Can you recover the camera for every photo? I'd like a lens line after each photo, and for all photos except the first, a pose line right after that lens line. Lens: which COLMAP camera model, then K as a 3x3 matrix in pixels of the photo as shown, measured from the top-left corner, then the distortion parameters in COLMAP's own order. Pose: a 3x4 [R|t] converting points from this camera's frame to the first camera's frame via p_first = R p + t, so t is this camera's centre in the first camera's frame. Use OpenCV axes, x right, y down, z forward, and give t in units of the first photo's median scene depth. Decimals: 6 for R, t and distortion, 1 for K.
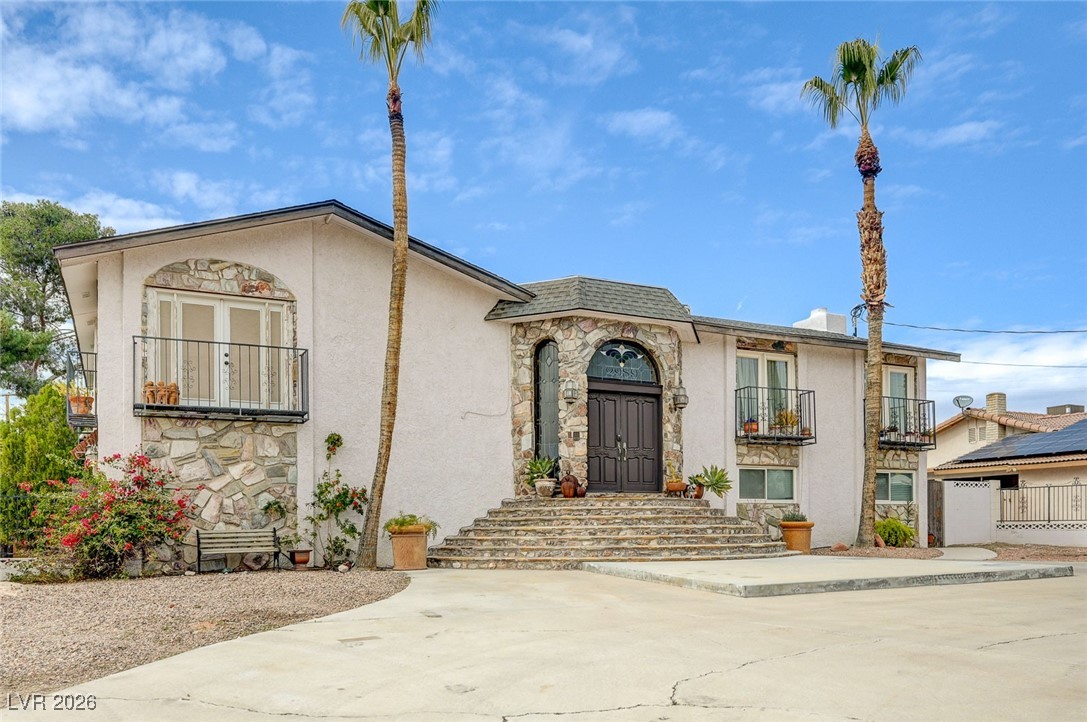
lens RADIAL K [[866.6, 0, 526.4], [0, 866.6, 534.1], [0, 0, 1]] dist [-0.012817, 0.007321]
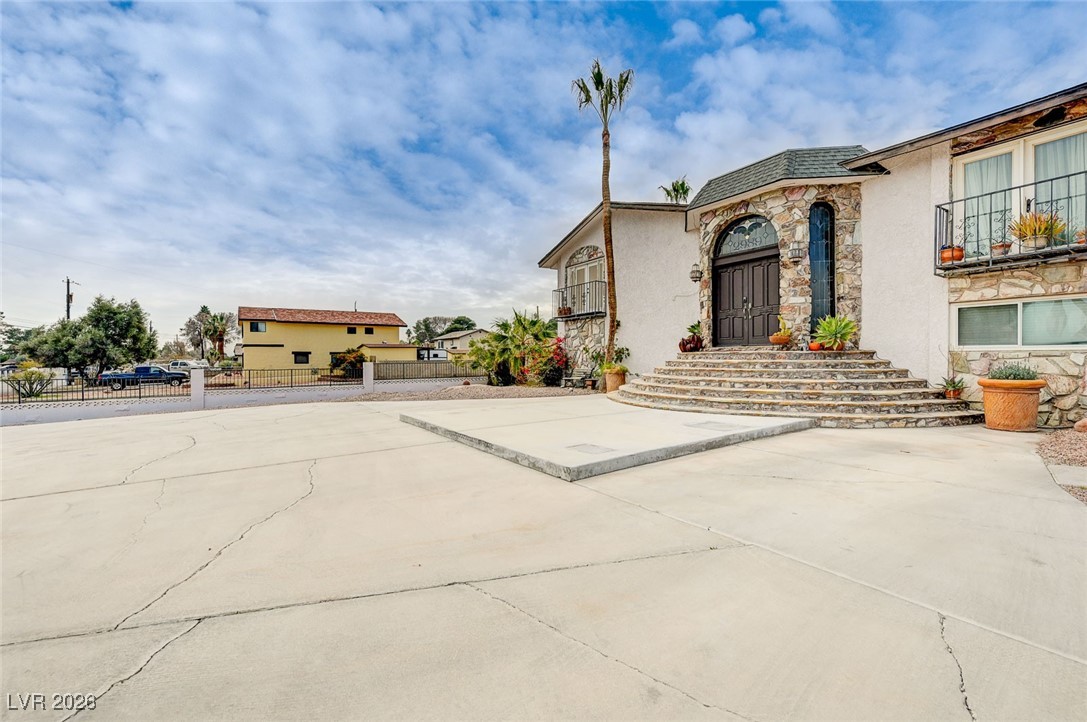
lens RADIAL K [[453.0, 0, 550.2], [0, 453.0, 359.6], [0, 0, 1]] dist [-0.002963, 0.000926]
pose [[0.137508, 0.012533, -0.990421, 0.628444], [-0.004314, 0.999918, 0.012054, -0.033108], [0.990491, 0.002615, 0.137551, 0.600702]]
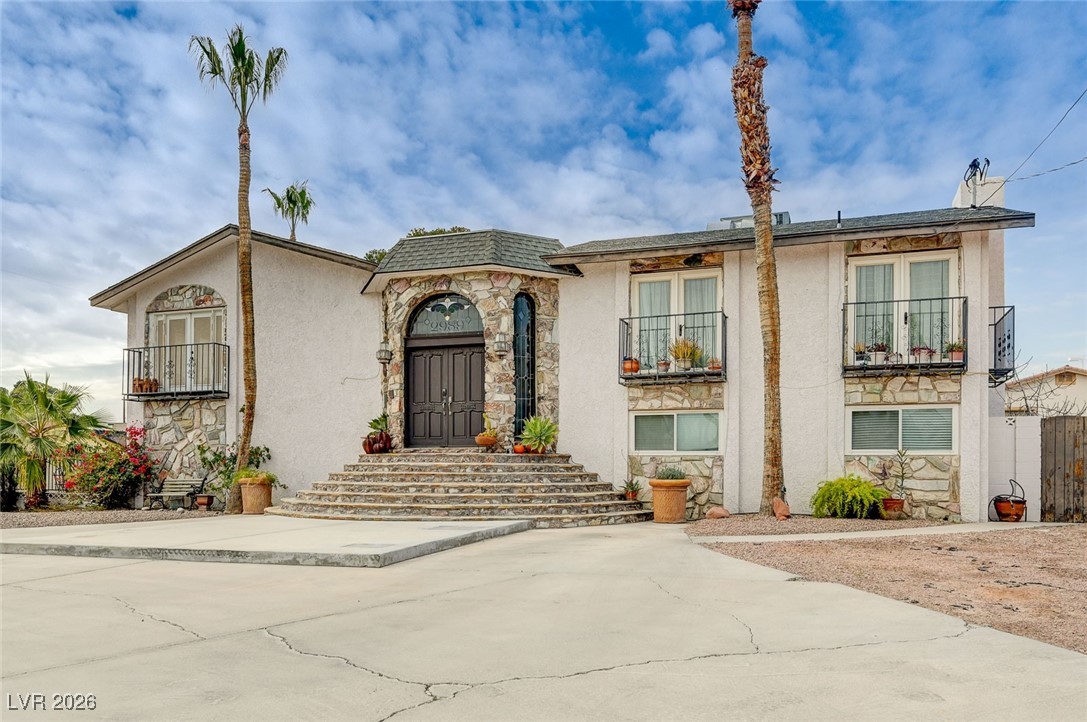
lens RADIAL K [[805.5, 0, 541.0], [0, 805.5, 462.7], [0, 0, 1]] dist [-0.002045, -0.006529]
pose [[0.701265, 0.004126, -0.712889, 0.774235], [-0.013056, 0.999890, -0.007056, -0.023473], [0.712781, 0.014255, 0.701242, 0.400147]]
